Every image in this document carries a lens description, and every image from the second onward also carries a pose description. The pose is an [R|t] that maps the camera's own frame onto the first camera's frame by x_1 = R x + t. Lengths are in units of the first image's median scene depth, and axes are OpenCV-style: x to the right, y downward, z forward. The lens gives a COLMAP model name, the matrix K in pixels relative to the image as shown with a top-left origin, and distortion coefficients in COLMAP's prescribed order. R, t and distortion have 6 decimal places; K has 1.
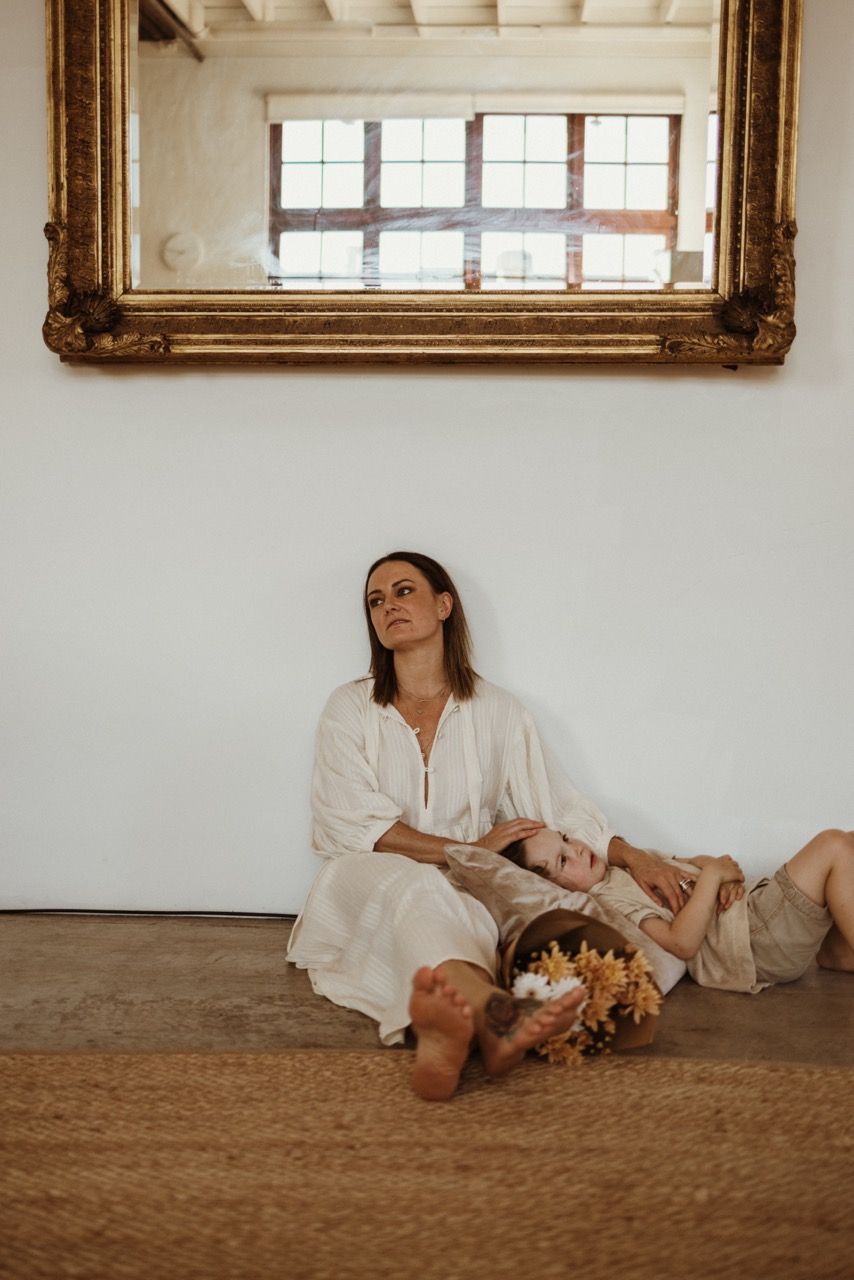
lens RADIAL K [[1279.8, 0, 428.0], [0, 1279.8, 640.9], [0, 0, 1]] dist [0.027356, 0.000000]
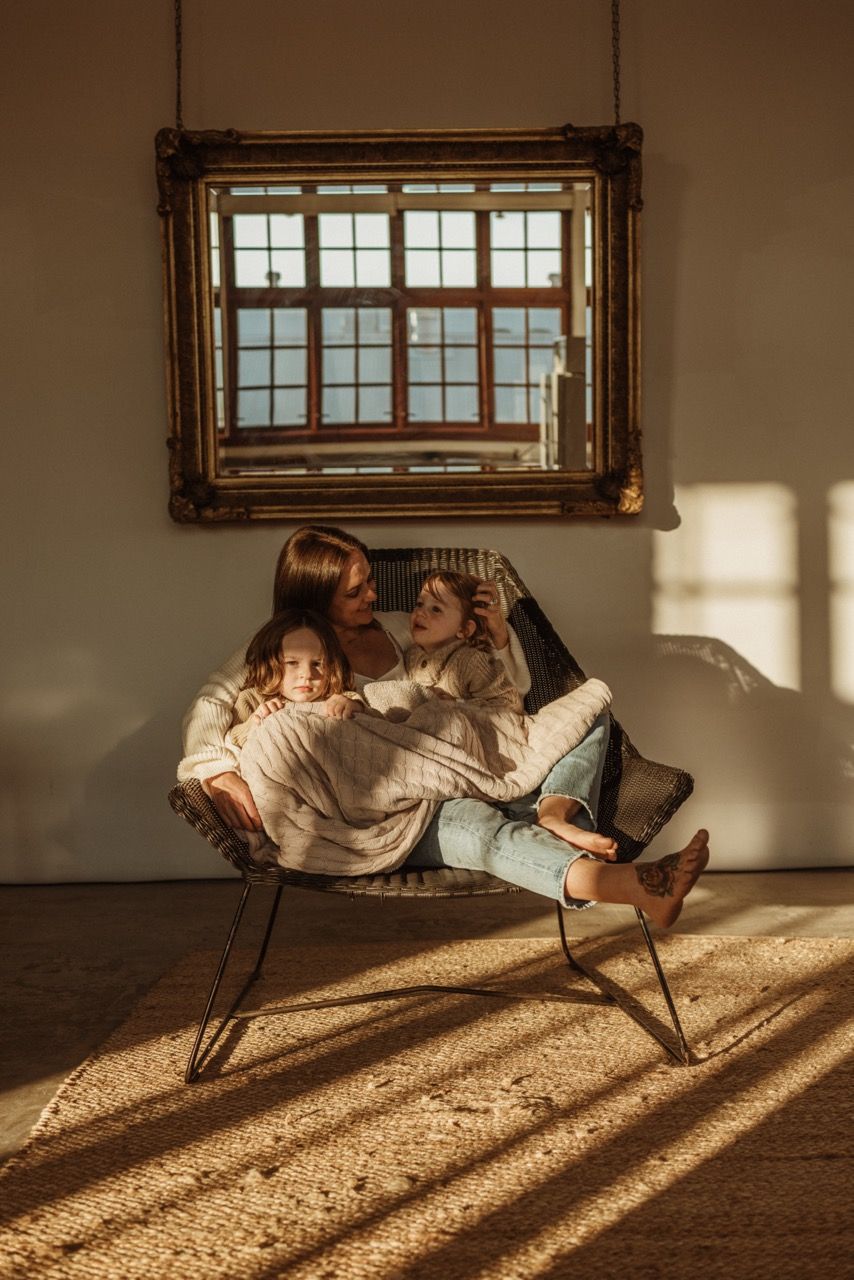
lens RADIAL K [[1226.1, 0, 421.6], [0, 1226.1, 645.0], [0, 0, 1]] dist [0.002193, 0.000000]
pose [[0.997568, -0.034922, 0.060327, -0.088670], [0.034275, 0.999344, 0.011731, -0.081496], [-0.060697, -0.009635, 0.998110, -0.505576]]
